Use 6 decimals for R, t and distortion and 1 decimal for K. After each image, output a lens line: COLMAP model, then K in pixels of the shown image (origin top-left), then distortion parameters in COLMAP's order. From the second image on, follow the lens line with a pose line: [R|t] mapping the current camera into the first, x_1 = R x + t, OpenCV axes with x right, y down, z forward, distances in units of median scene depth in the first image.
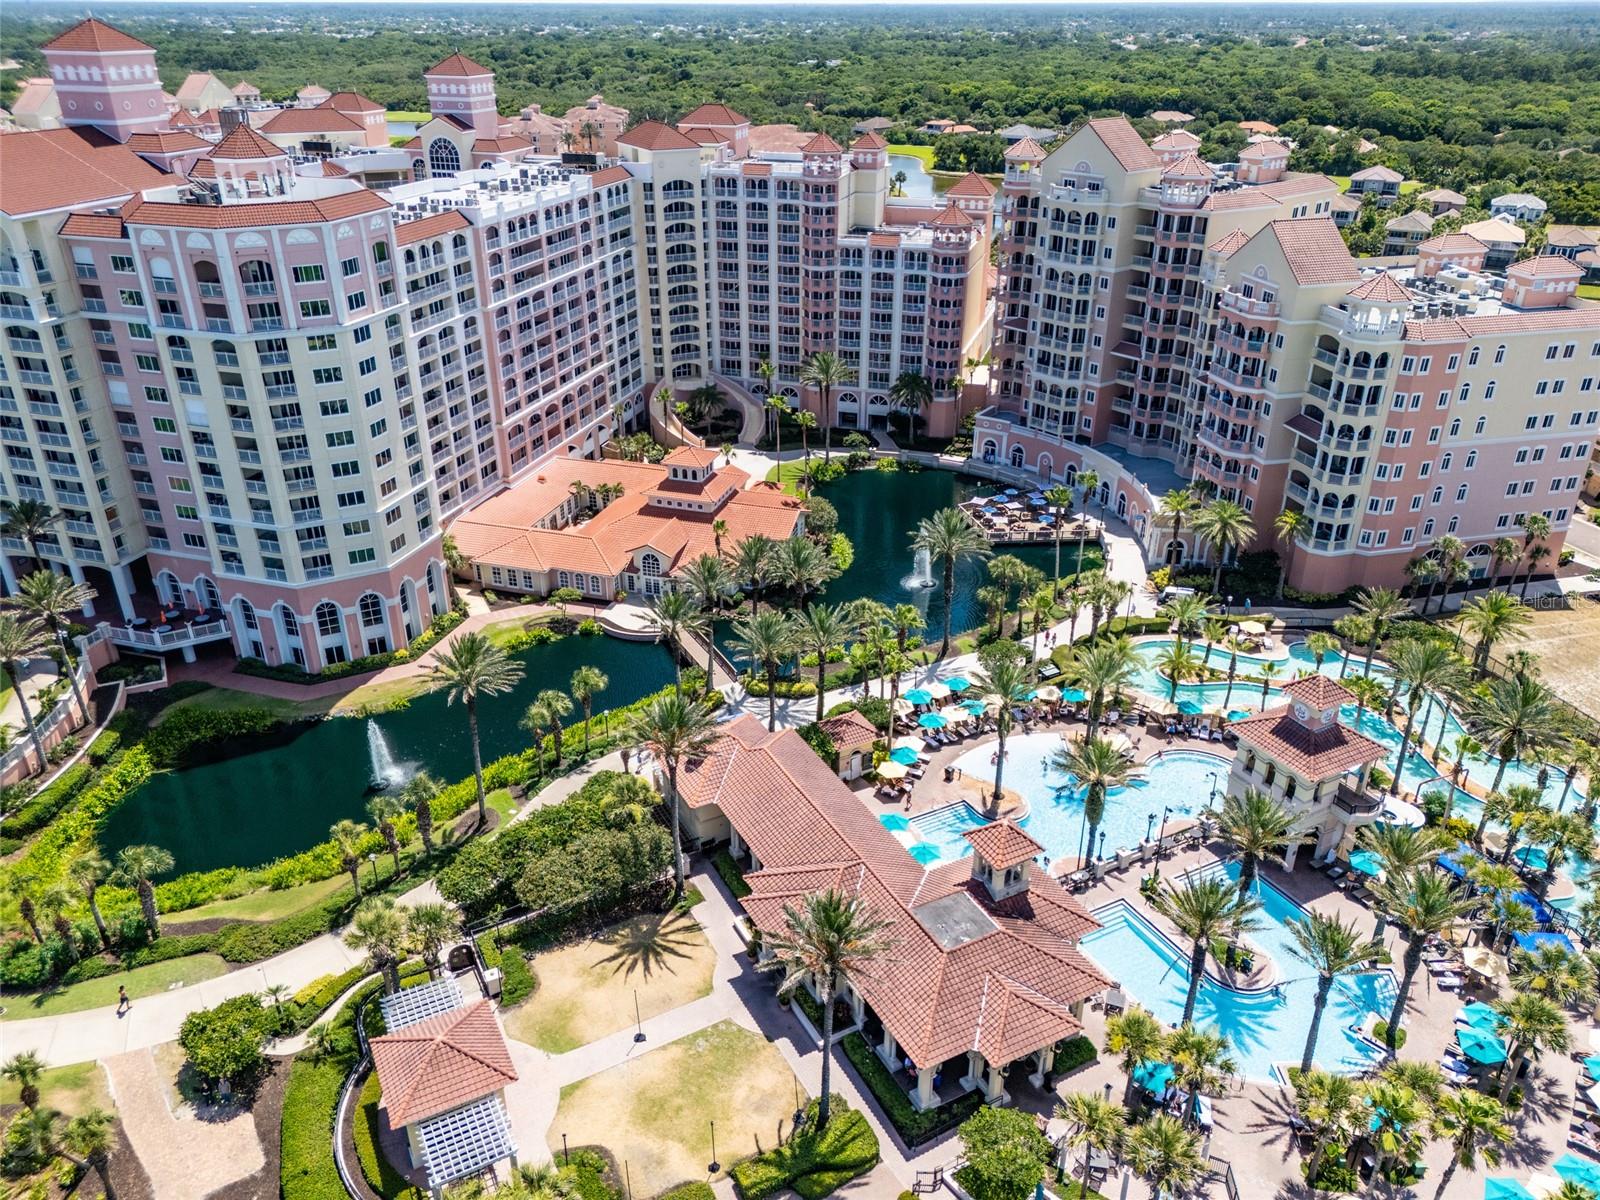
lens RADIAL K [[1166.4, 0, 797.3], [0, 1166.4, 607.3], [0, 0, 1]] dist [0.073918, -0.074098]
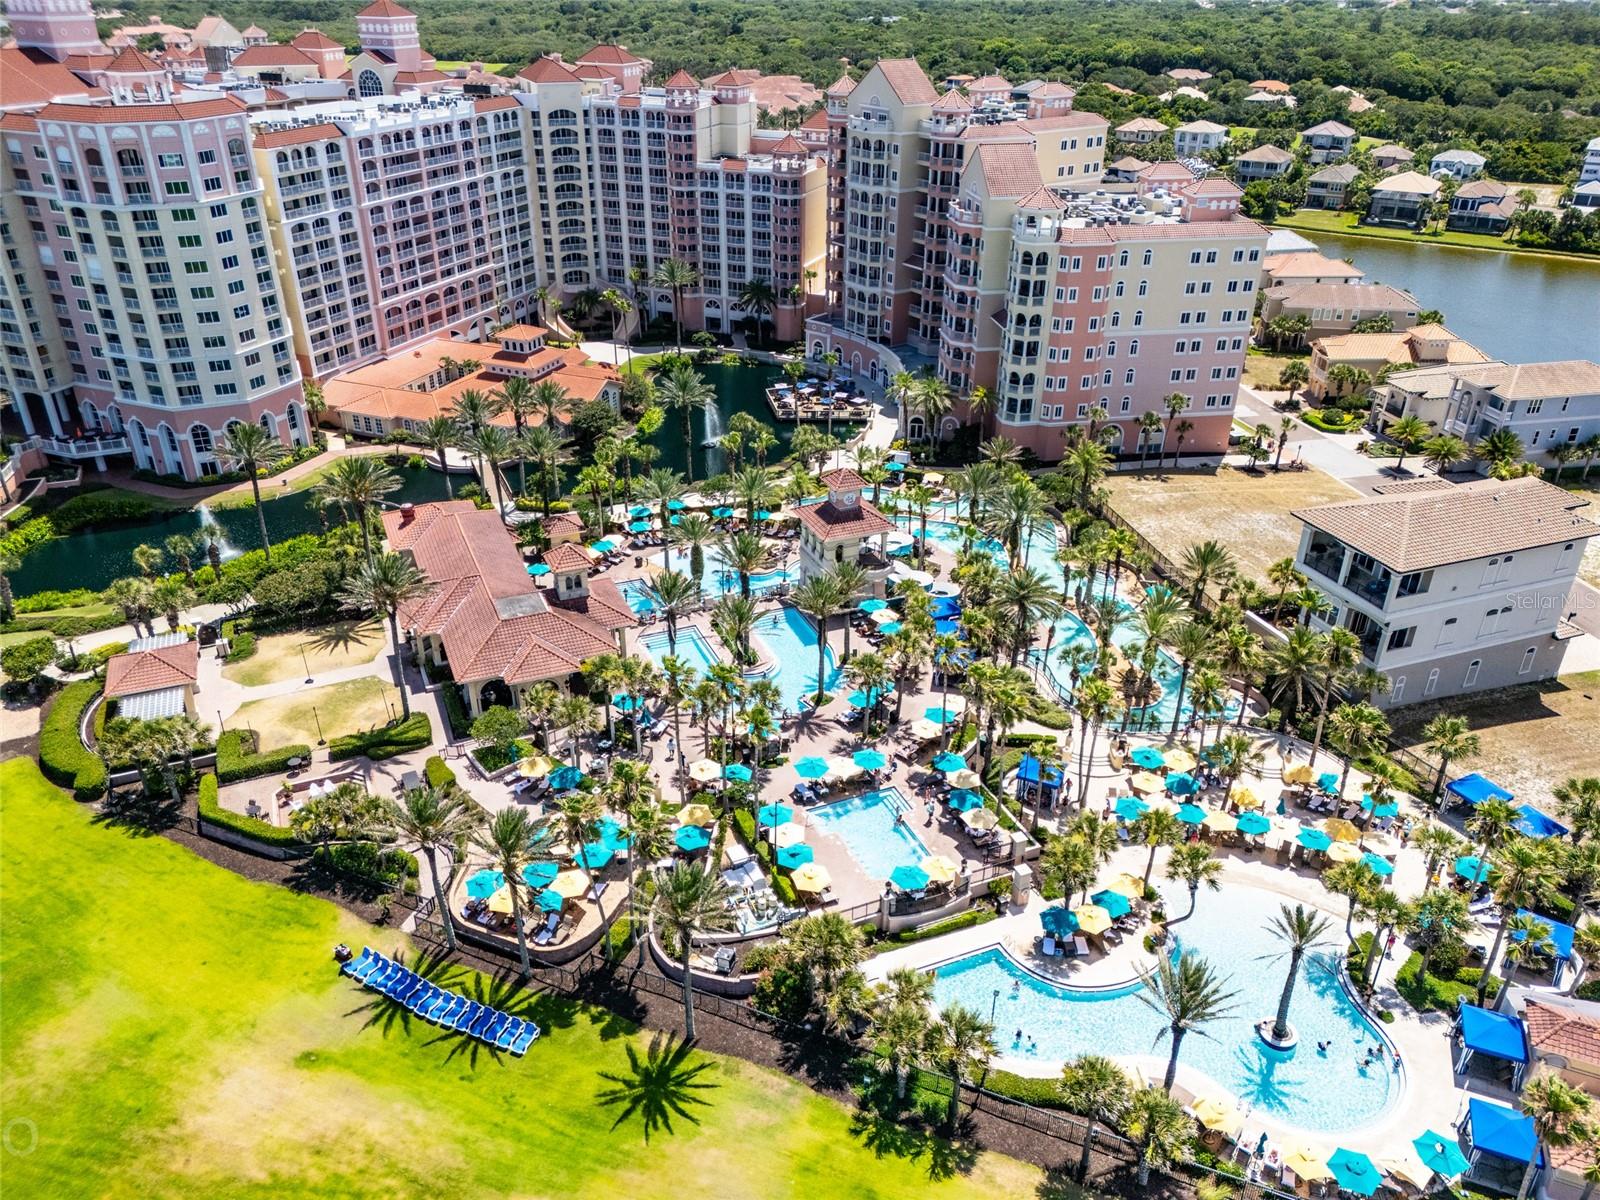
lens RADIAL K [[1166.4, 0, 797.3], [0, 1166.4, 607.3], [0, 0, 1]] dist [0.073918, -0.074098]
pose [[0.996696, 0.043755, -0.068436, 0.309188], [-0.041814, 0.998688, 0.029545, 0.114640], [0.069639, -0.026586, 0.997218, -0.220175]]
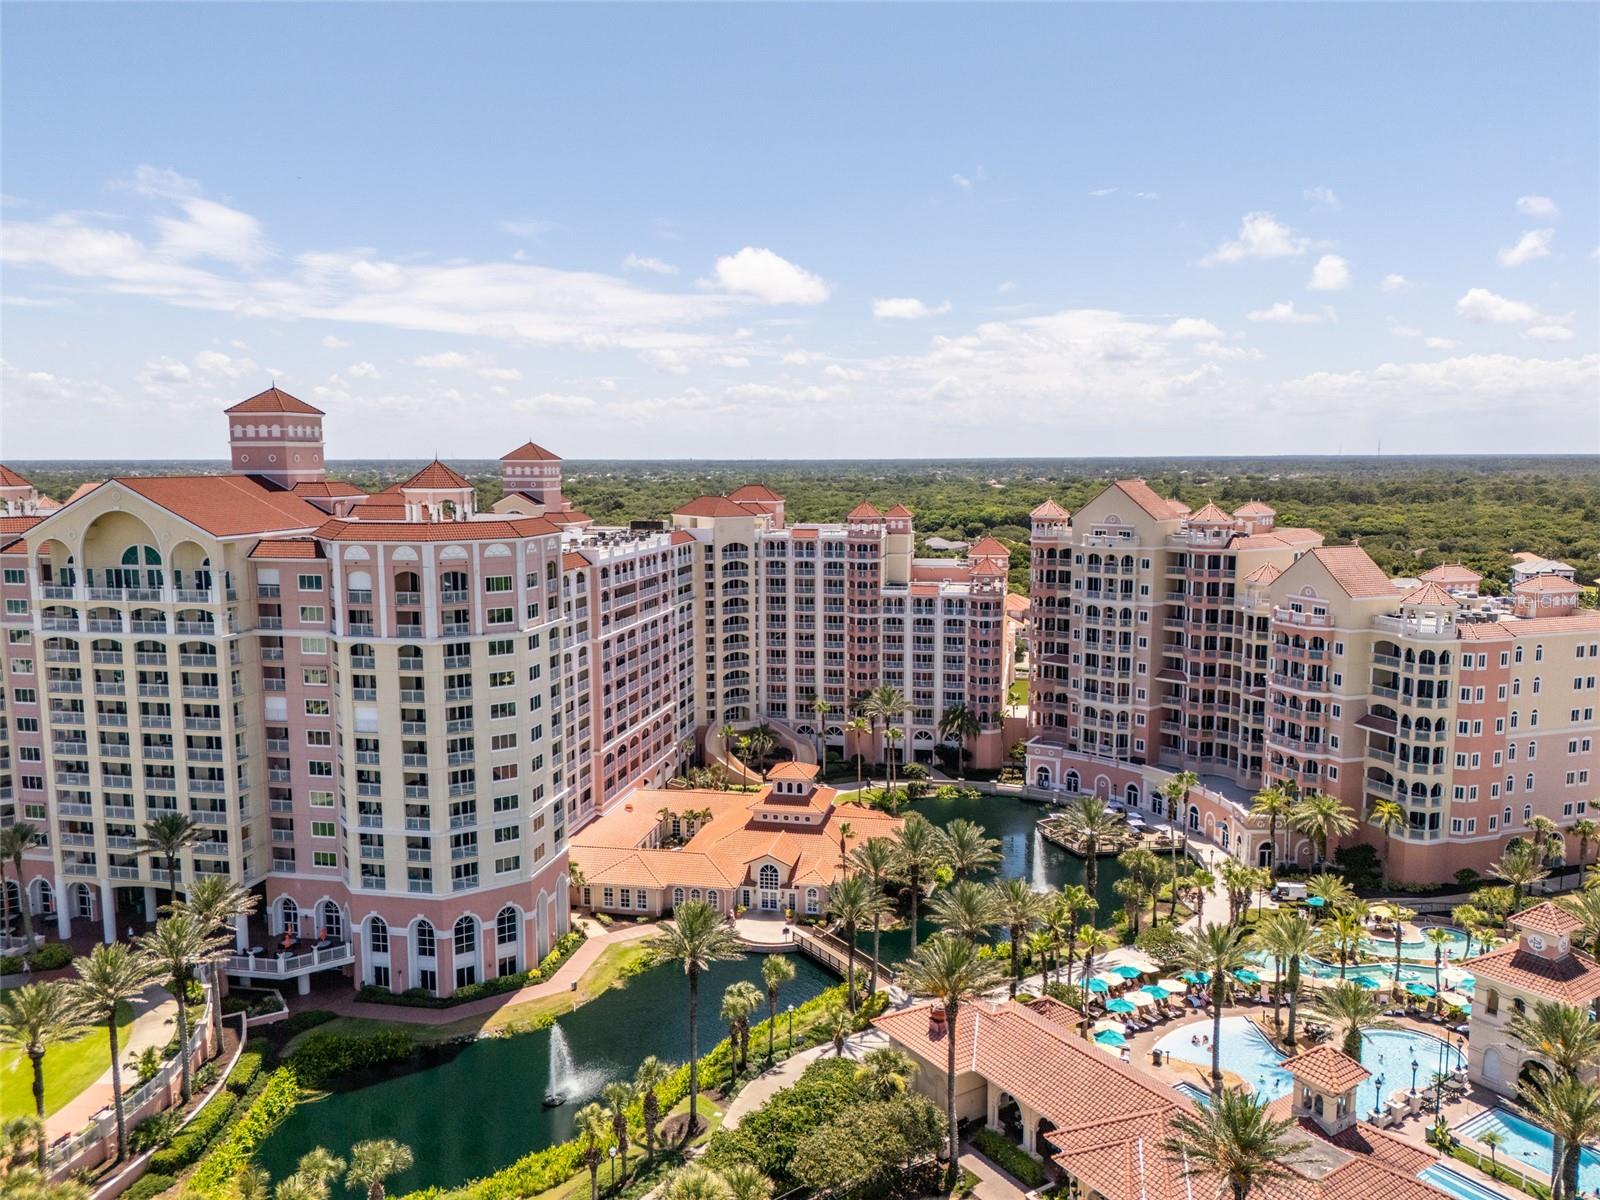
lens RADIAL K [[1166.4, 0, 797.3], [0, 1166.4, 607.3], [0, 0, 1]] dist [0.073918, -0.074098]
pose [[0.995629, -0.016206, 0.091975, -0.191214], [0.046450, 0.940307, -0.337141, 0.084492], [-0.081021, 0.339940, 0.936951, -0.005553]]
